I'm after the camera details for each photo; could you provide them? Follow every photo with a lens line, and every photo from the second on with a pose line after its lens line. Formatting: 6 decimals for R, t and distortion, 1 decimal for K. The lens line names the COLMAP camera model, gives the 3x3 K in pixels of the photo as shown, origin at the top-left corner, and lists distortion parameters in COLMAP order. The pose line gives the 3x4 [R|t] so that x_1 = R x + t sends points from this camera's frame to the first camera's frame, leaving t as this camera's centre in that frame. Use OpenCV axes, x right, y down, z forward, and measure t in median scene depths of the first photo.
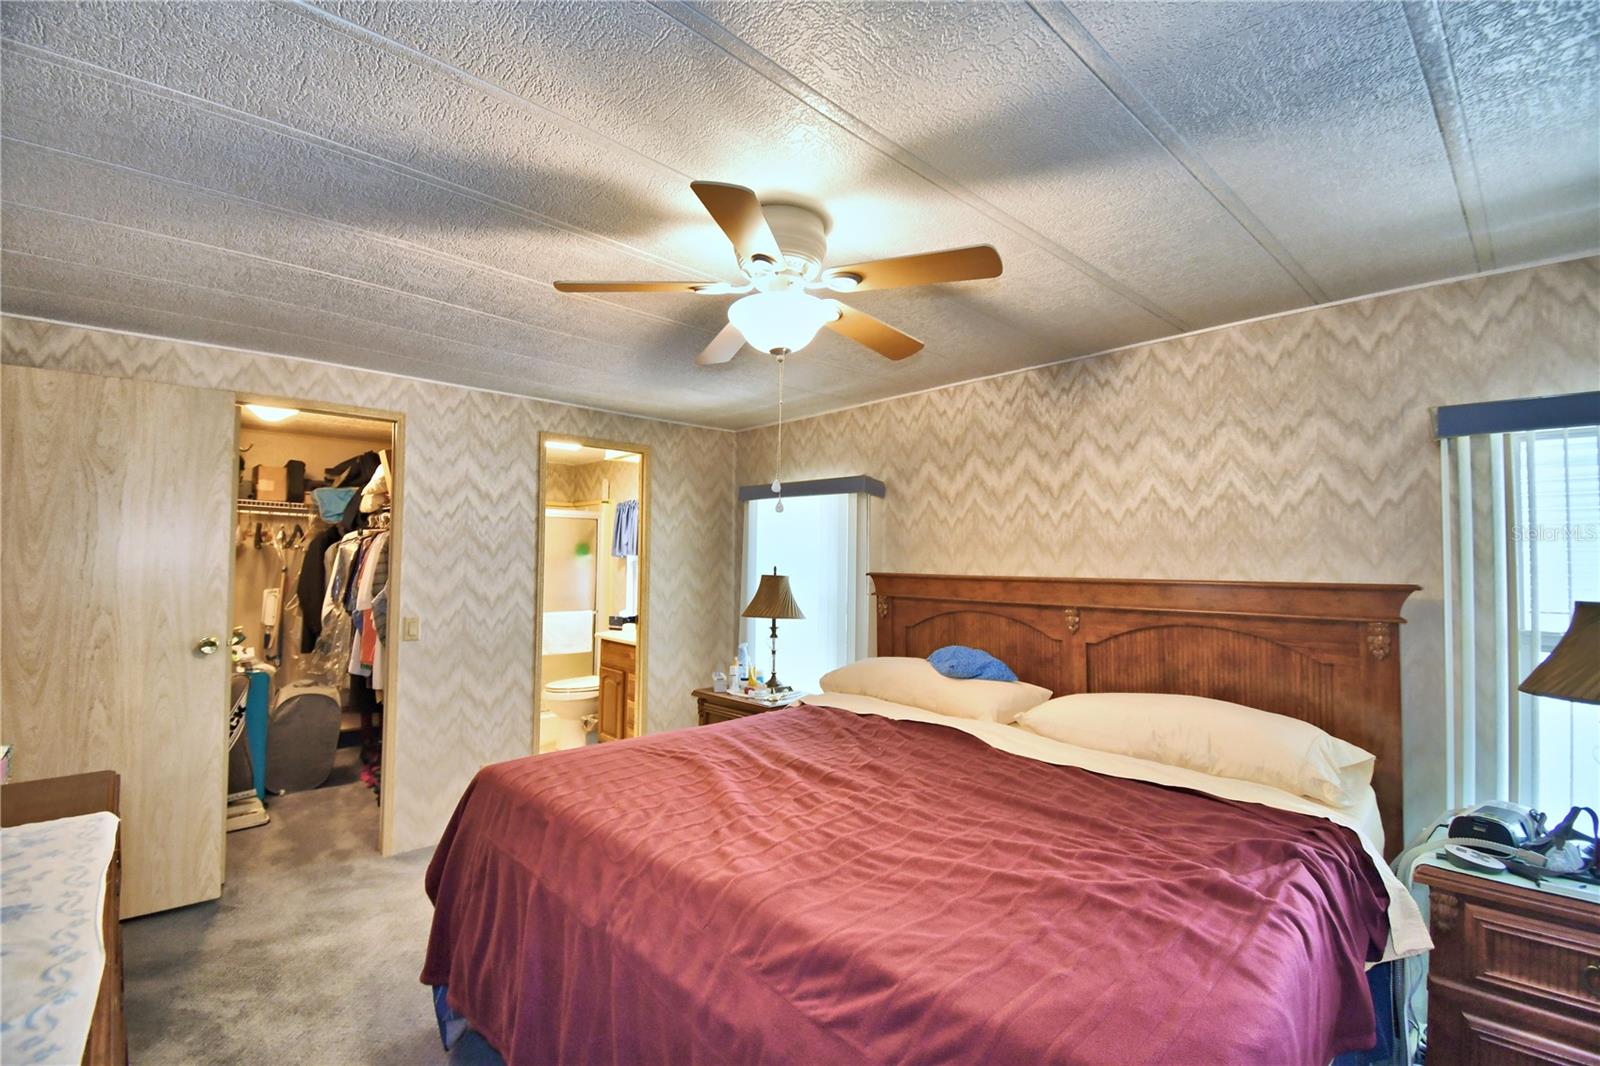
lens RADIAL K [[698.0, 0, 789.8], [0, 698.0, 534.3], [0, 0, 1]] dist [0.027186, -0.029443]
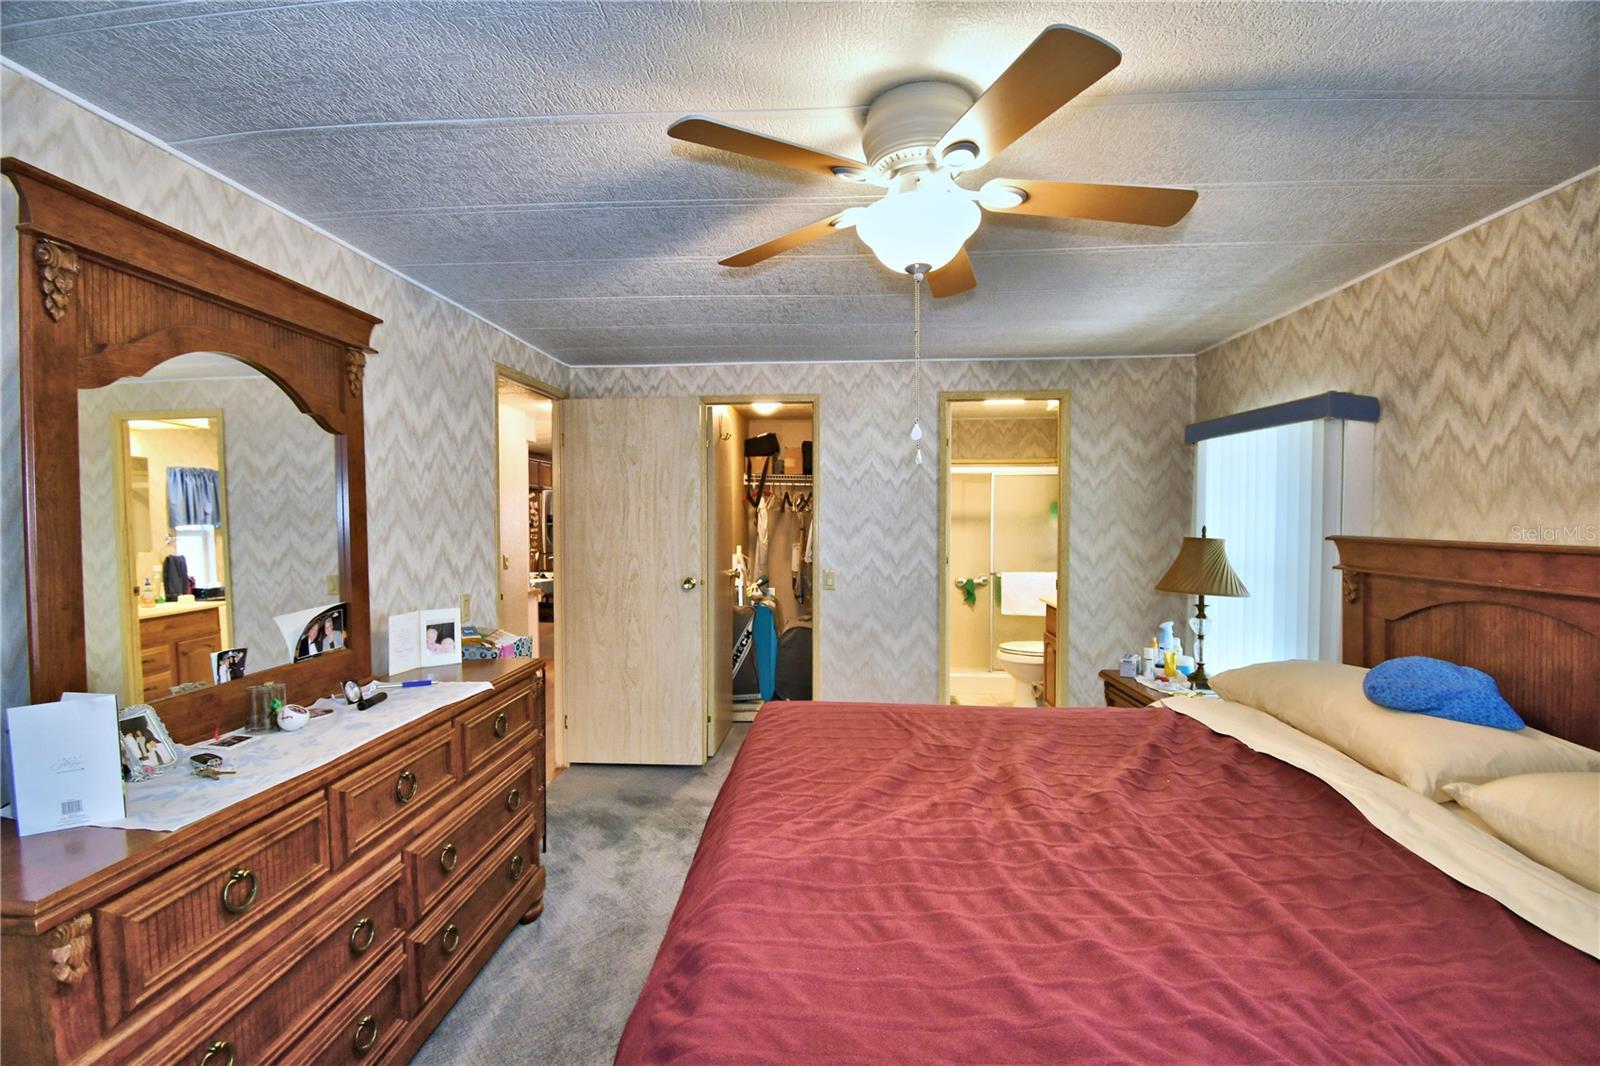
lens RADIAL K [[698.0, 0, 789.8], [0, 698.0, 534.3], [0, 0, 1]] dist [0.027186, -0.029443]
pose [[0.690708, 0.008742, -0.723081, 0.237506], [0.034108, 0.998420, 0.044651, 0.005040], [0.722329, -0.055504, 0.689319, 0.148230]]
